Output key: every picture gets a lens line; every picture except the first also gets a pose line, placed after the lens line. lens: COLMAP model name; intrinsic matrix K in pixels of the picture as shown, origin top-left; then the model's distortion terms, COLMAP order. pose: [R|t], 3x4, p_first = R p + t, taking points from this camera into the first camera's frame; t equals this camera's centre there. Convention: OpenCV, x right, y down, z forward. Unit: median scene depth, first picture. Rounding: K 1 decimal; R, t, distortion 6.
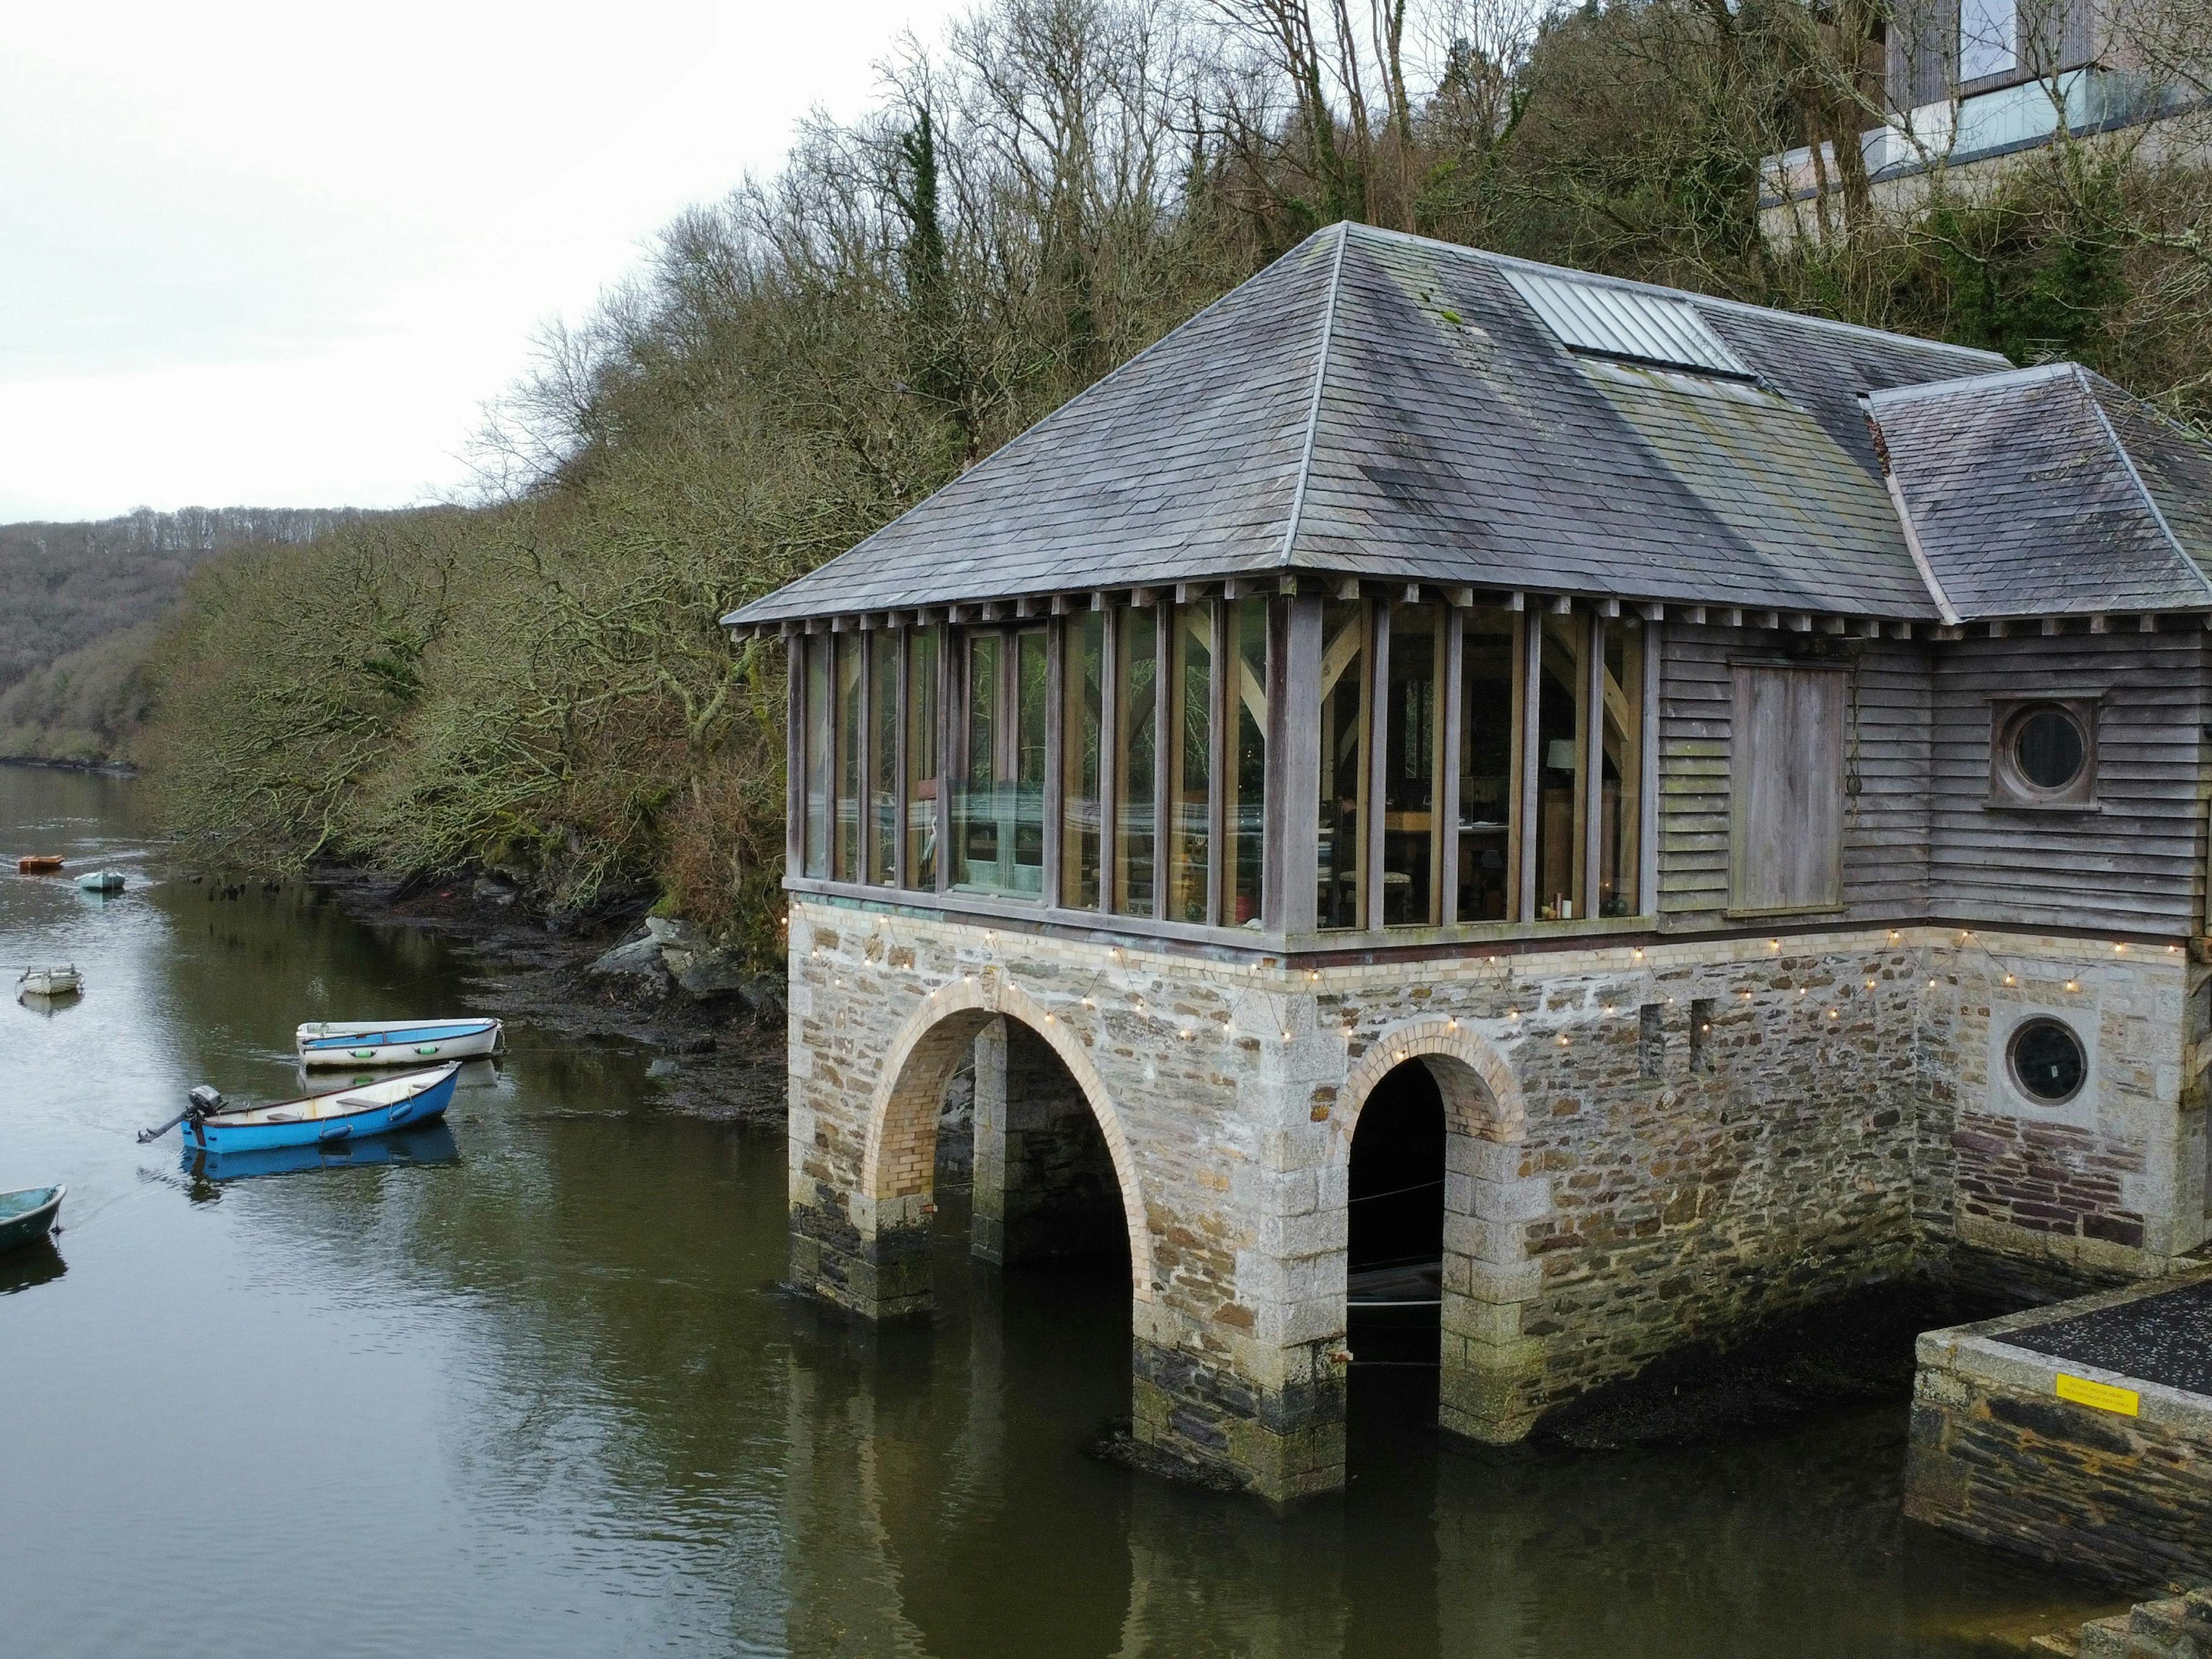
lens RADIAL K [[2147.3, 0, 1087.9], [0, 2147.3, 753.7], [0, 0, 1]] dist [-0.055126, 0.000000]
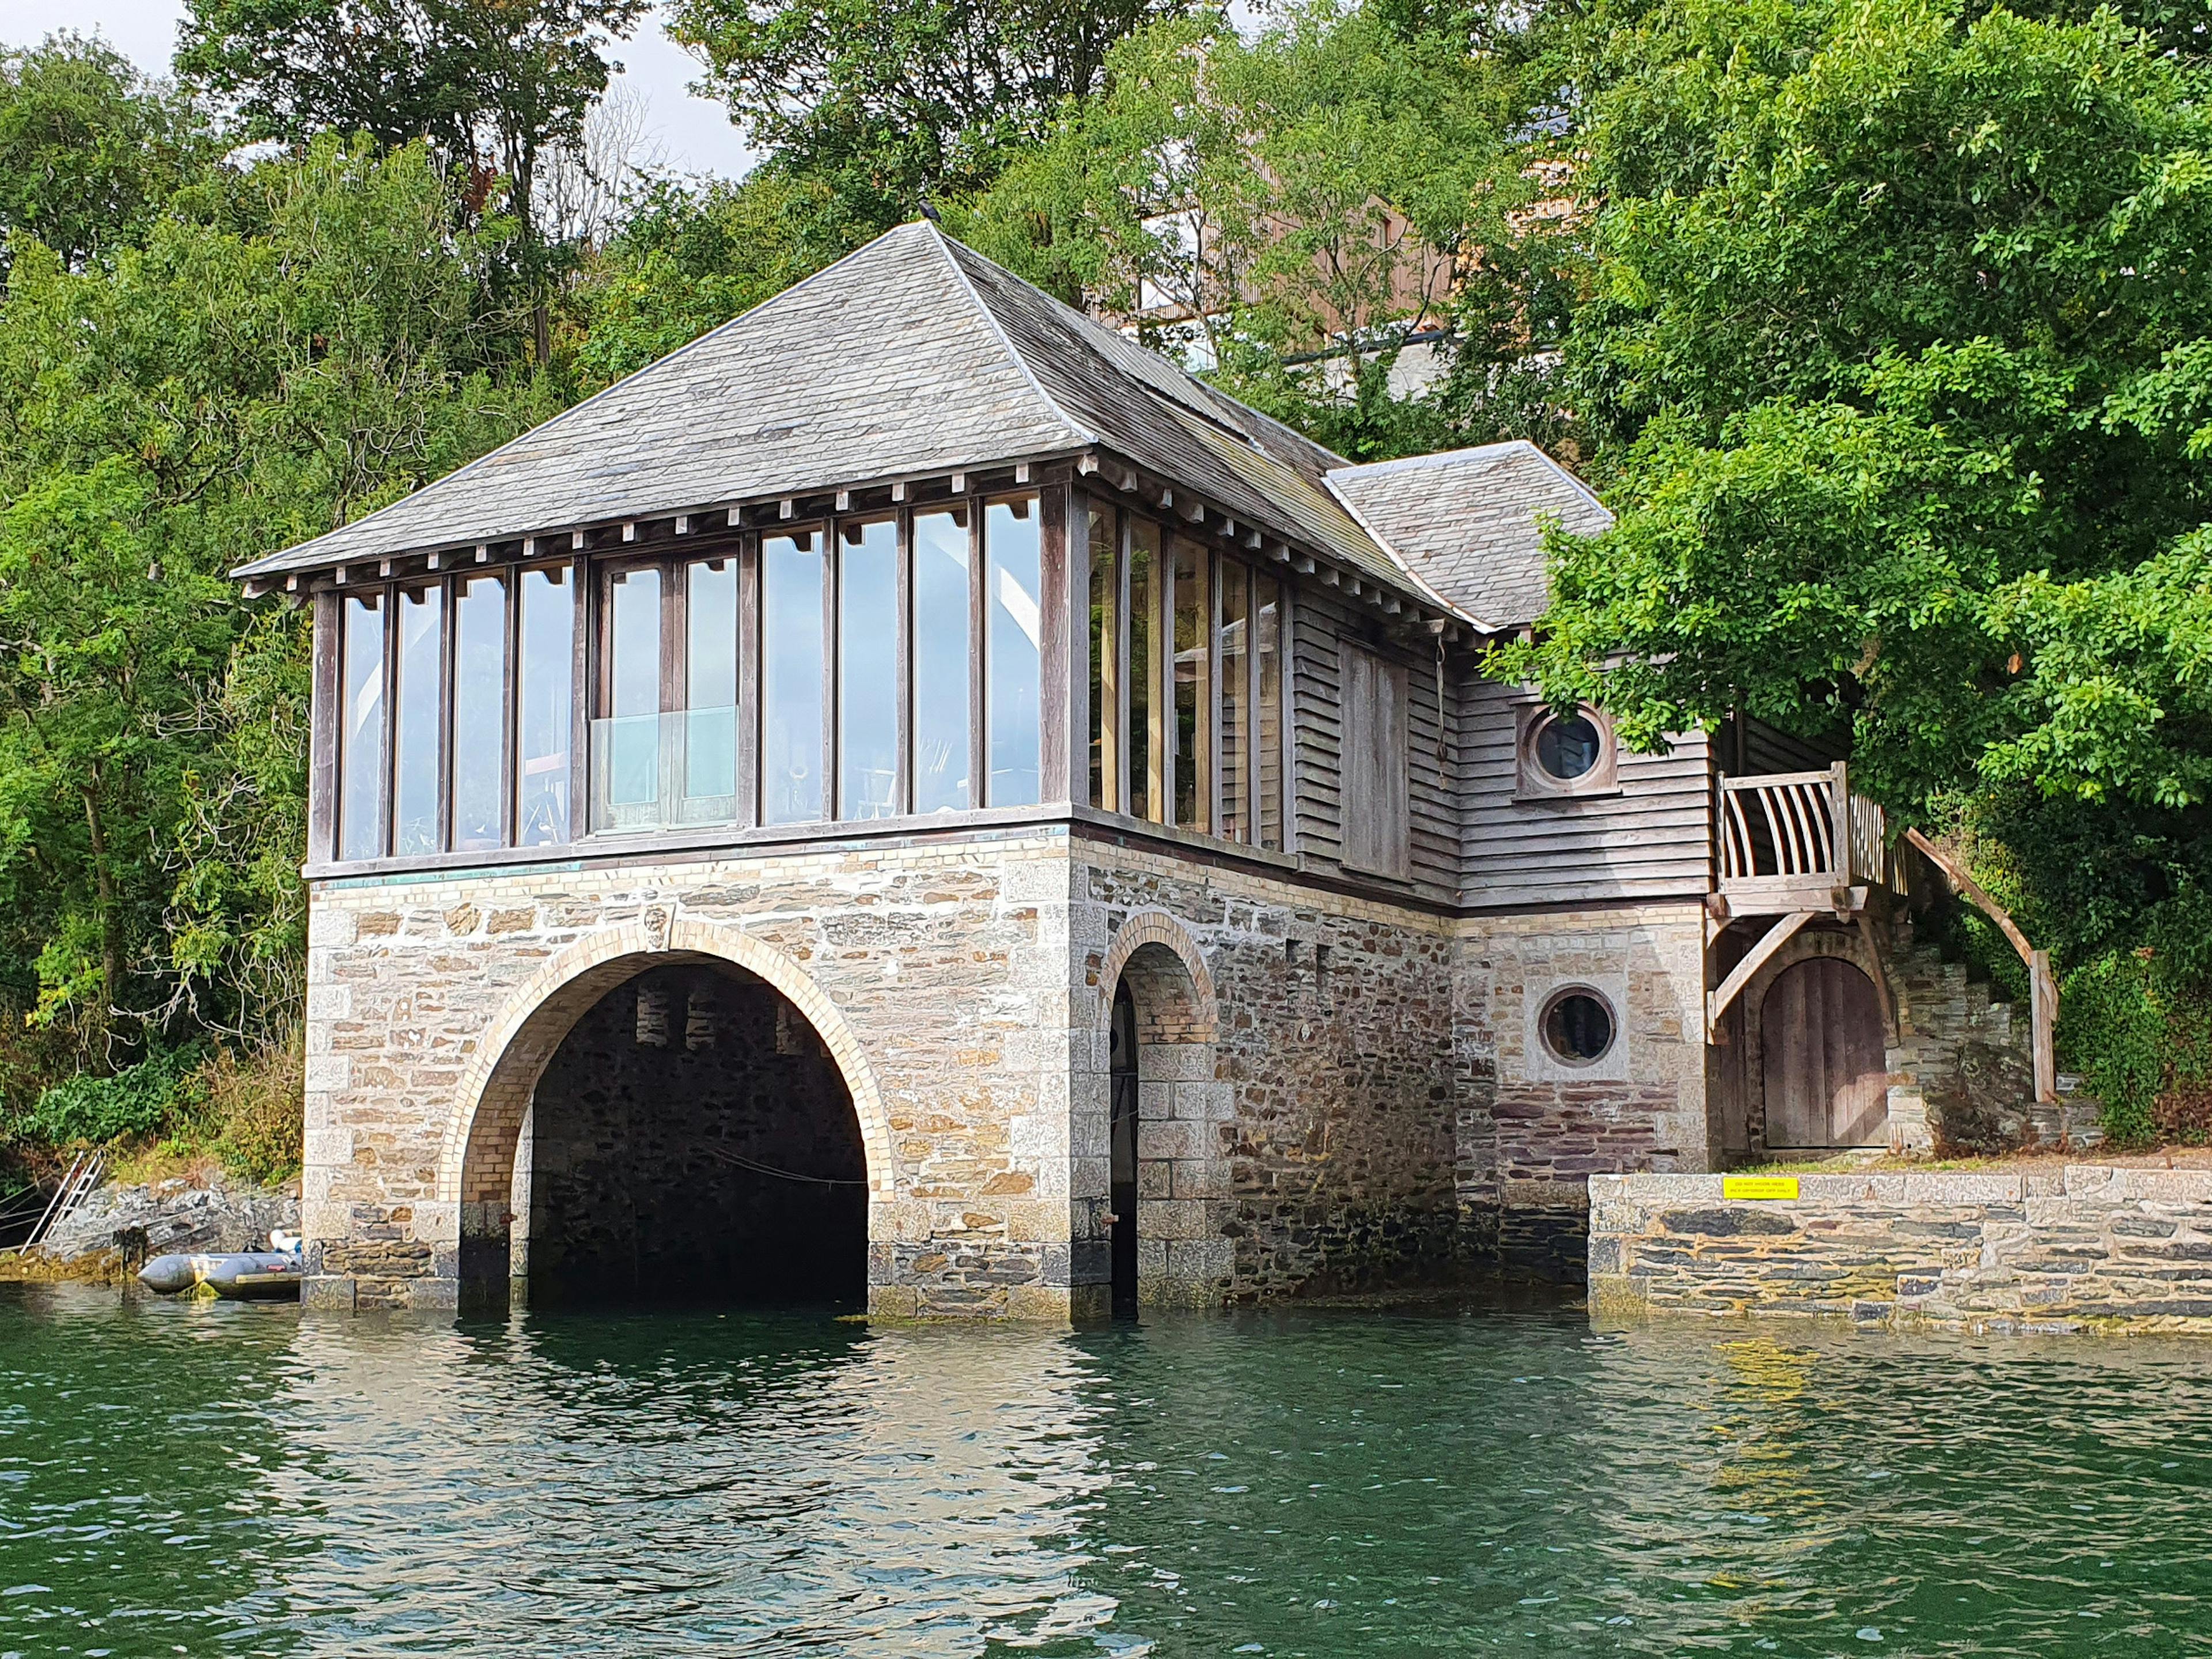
lens RADIAL K [[2715.4, 0, 1105.4], [0, 2715.4, 844.3], [0, 0, 1]] dist [0.095355, 0.000000]
pose [[0.898267, 0.040462, 0.437583, -0.414091], [0.015238, 0.992285, -0.123034, 0.234898], [-0.439186, 0.117186, 0.890721, -0.171807]]
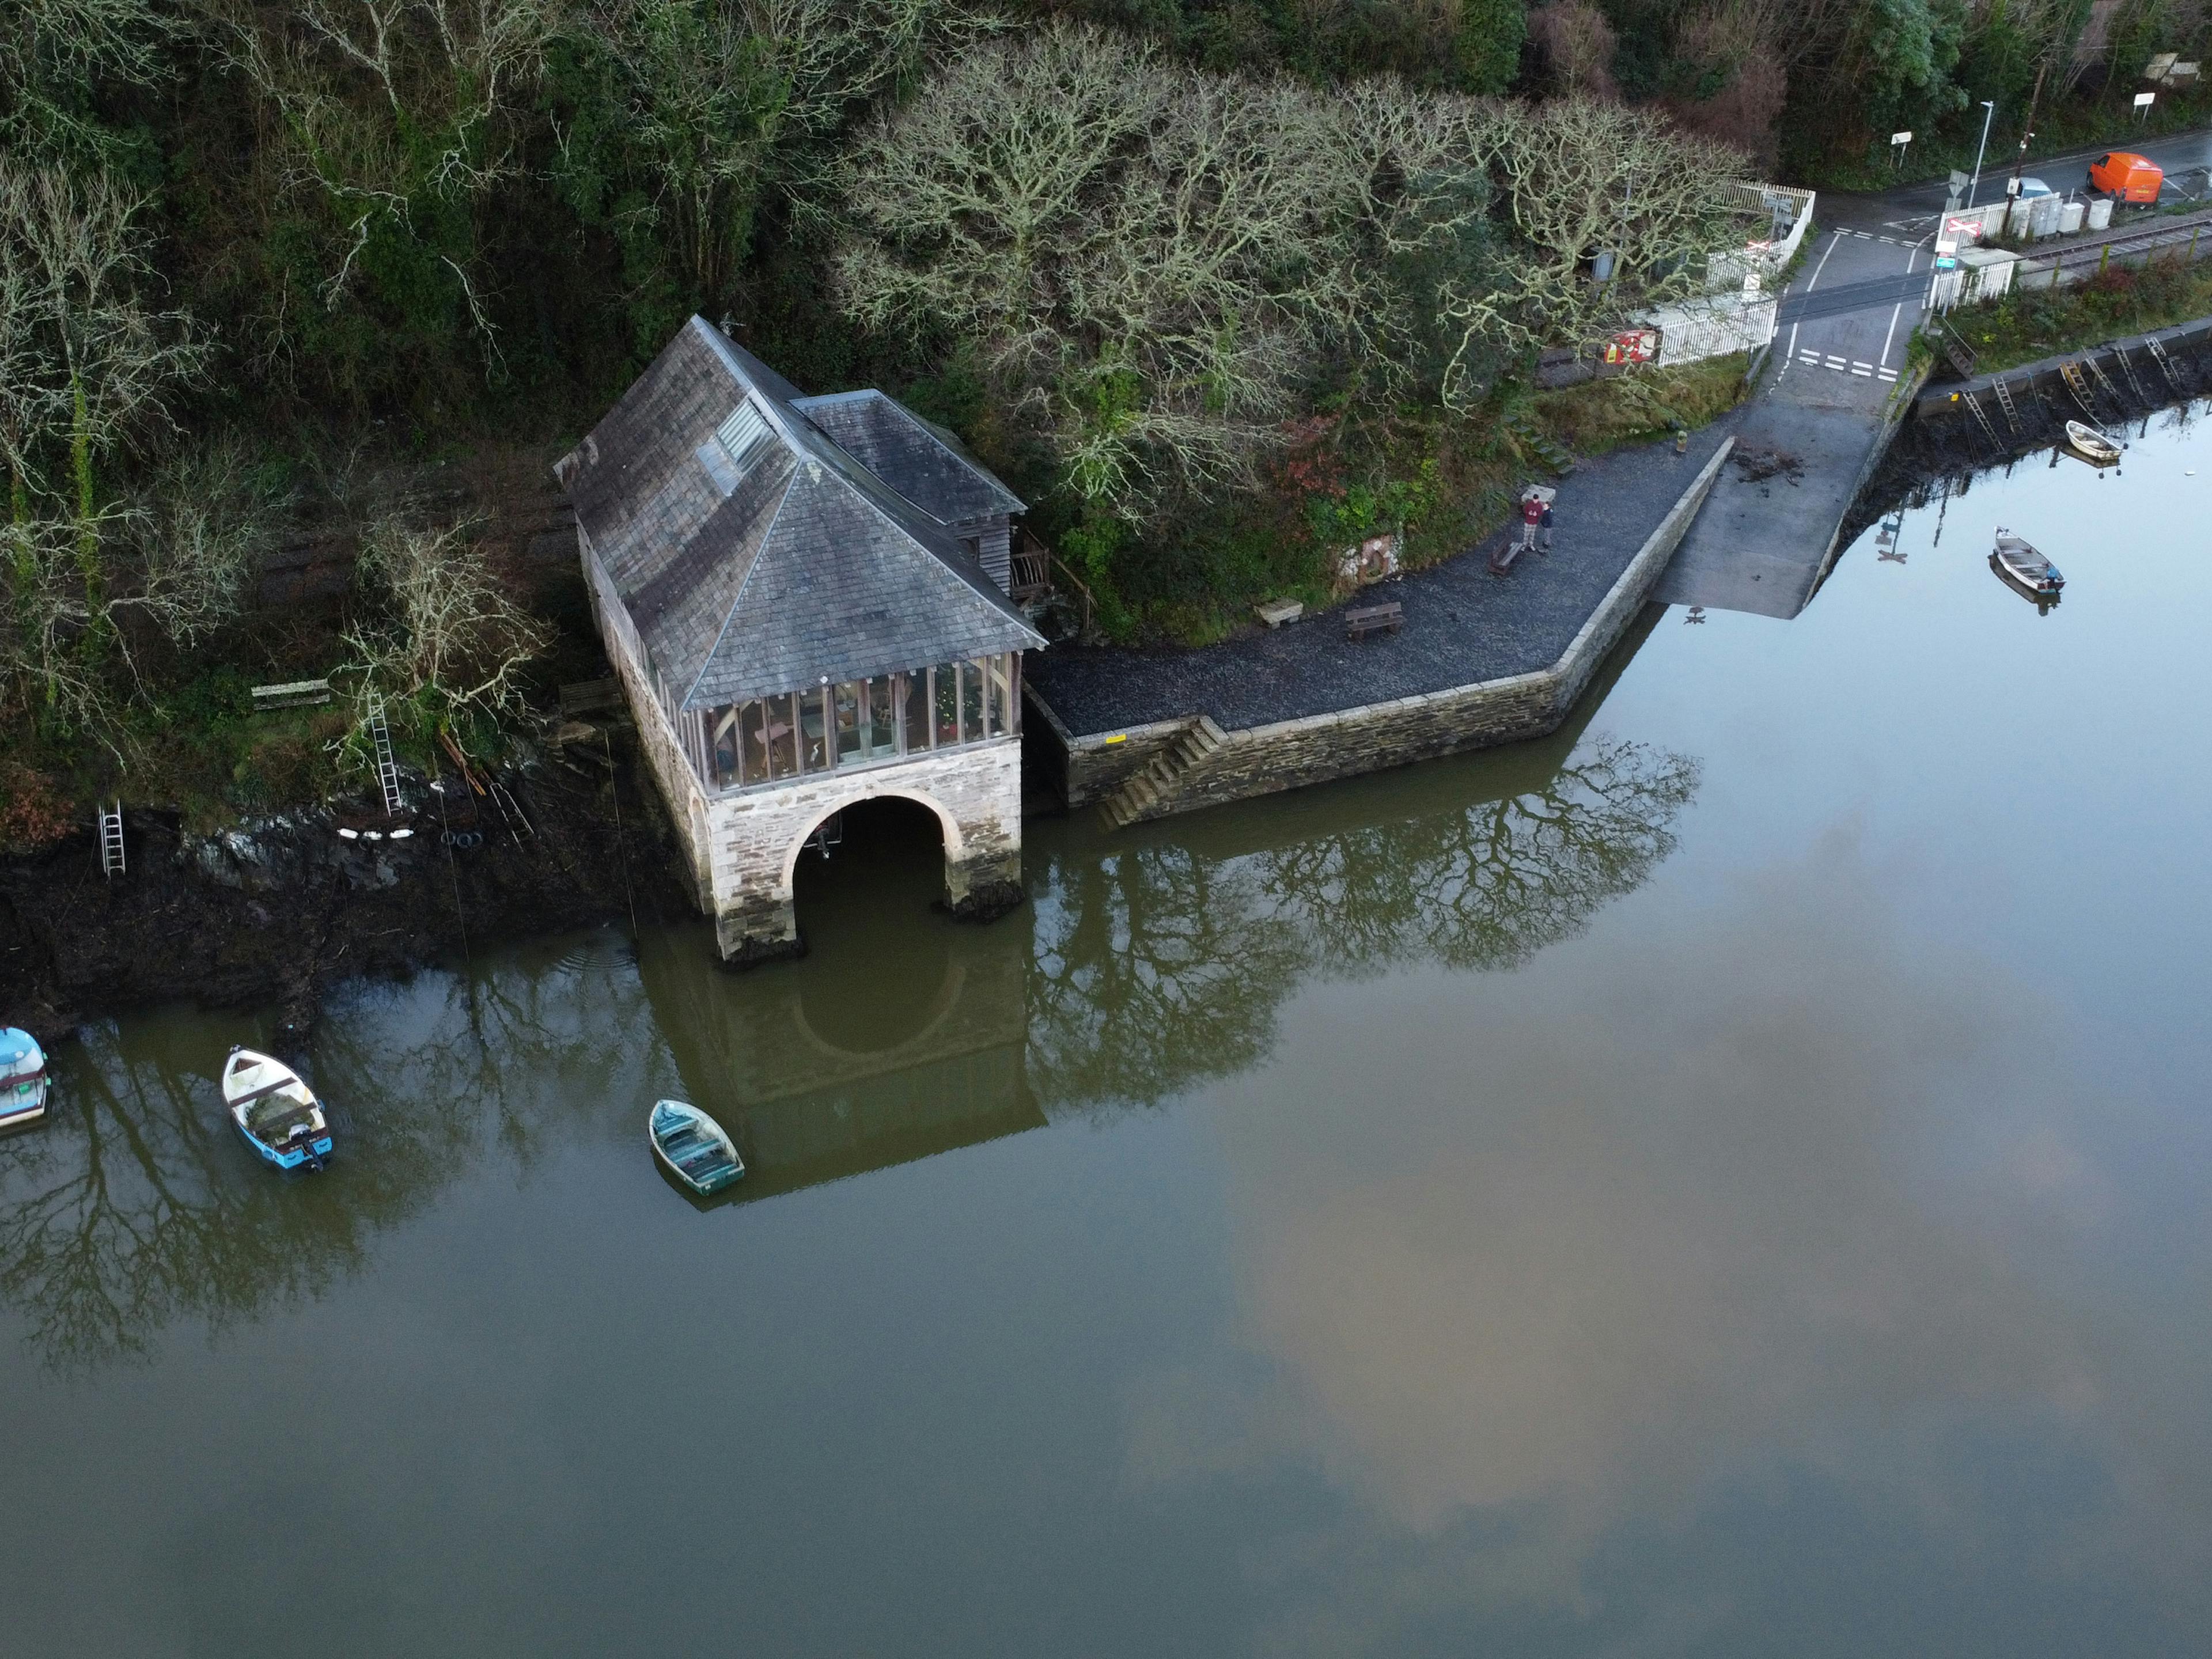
lens RADIAL K [[2147.3, 0, 1106.4], [0, 2147.3, 832.6], [0, 0, 1]] dist [-0.055126, 0.000000]
pose [[0.205829, -0.523402, 0.826852, -2.406920], [-0.008259, 0.843985, 0.536303, -1.394798], [-0.978553, -0.117216, 0.169393, 0.237689]]
